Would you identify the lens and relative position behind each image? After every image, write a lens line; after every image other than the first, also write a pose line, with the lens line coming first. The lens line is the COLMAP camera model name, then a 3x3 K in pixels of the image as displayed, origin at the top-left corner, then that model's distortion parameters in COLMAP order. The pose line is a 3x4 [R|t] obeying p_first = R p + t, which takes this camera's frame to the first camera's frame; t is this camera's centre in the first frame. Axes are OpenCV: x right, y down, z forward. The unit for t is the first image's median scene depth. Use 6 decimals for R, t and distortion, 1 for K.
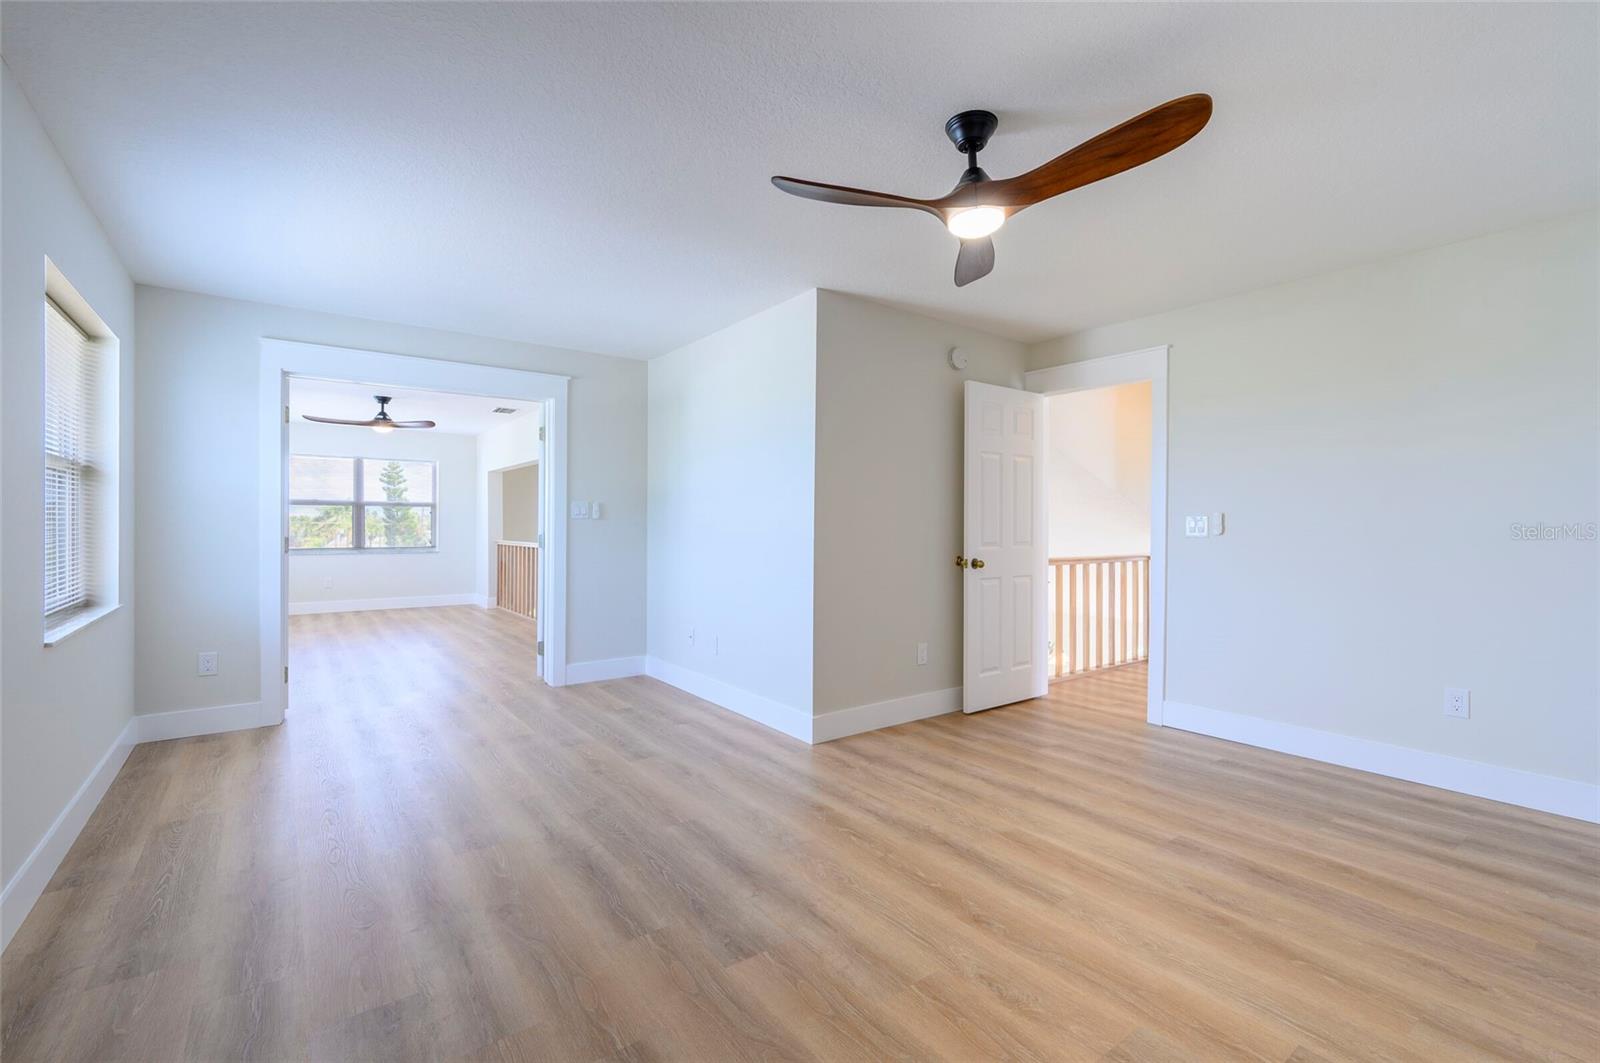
lens RADIAL K [[710.8, 0, 804.3], [0, 710.8, 529.5], [0, 0, 1]] dist [0.001198, 0.000785]
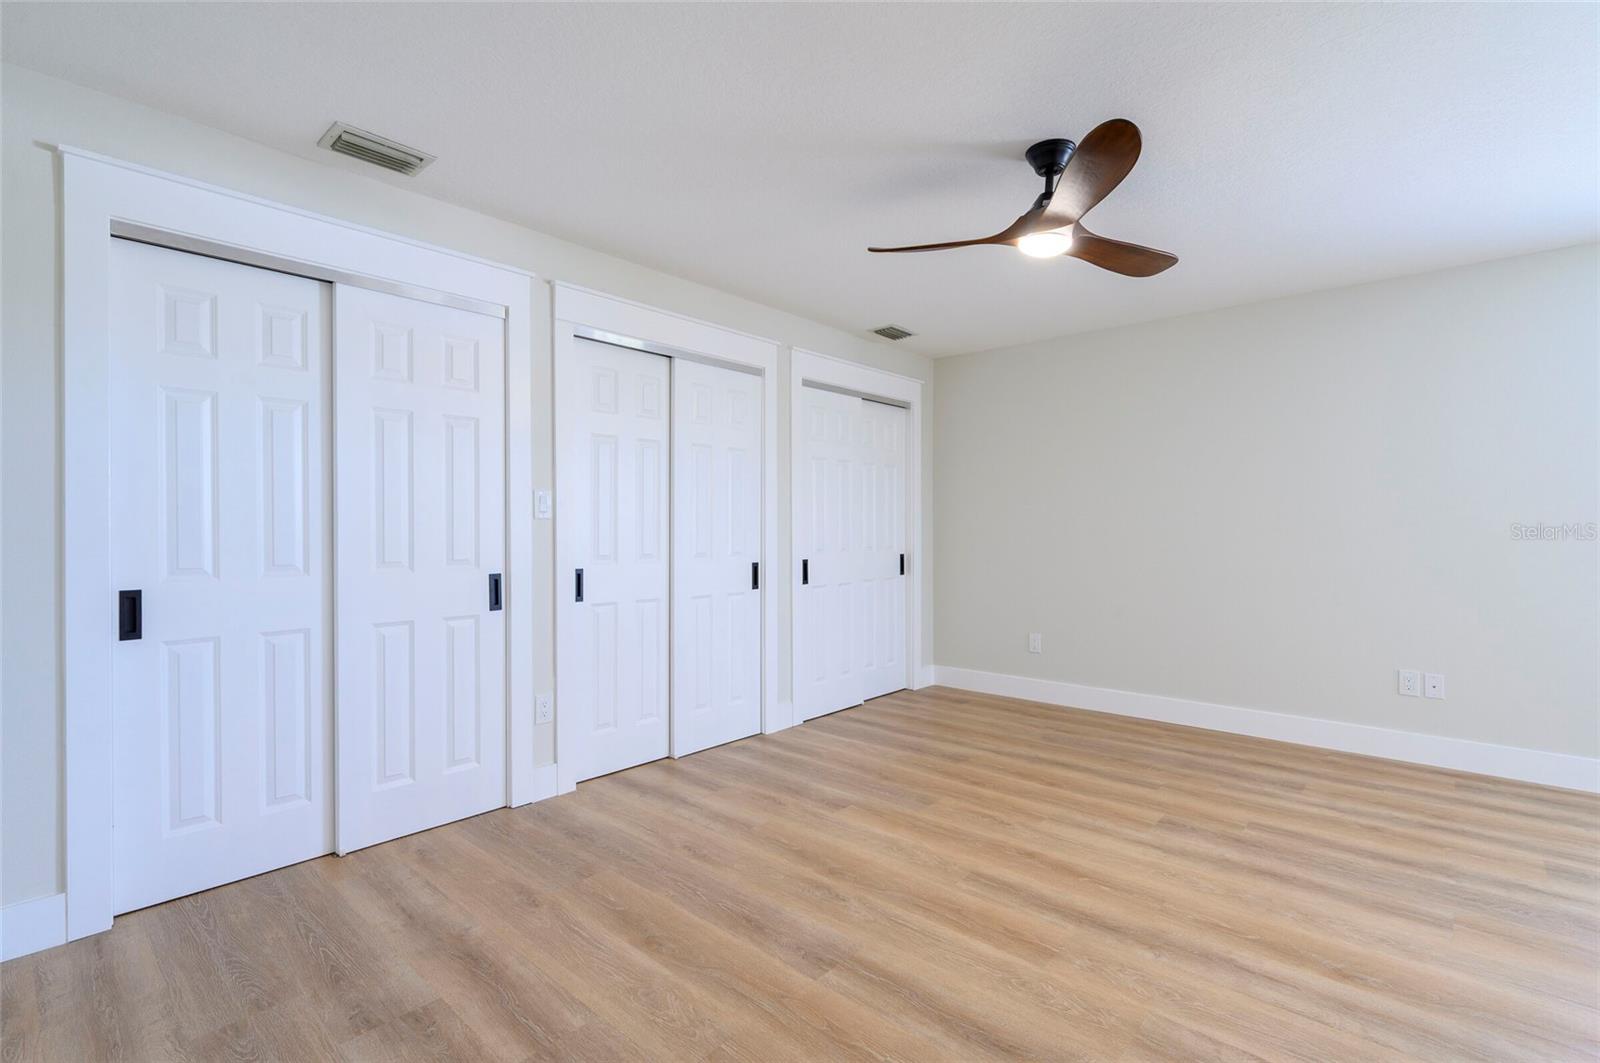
lens RADIAL K [[743.7, 0, 800.0], [0, 743.7, 531.5], [0, 0, 1]] dist [-0.002039, 0.000158]
pose [[-0.981924, -0.002456, -0.189261, 0.806874], [-0.003912, 0.999966, 0.007317, -0.006882], [0.189236, 0.007925, -0.981900, 2.012975]]
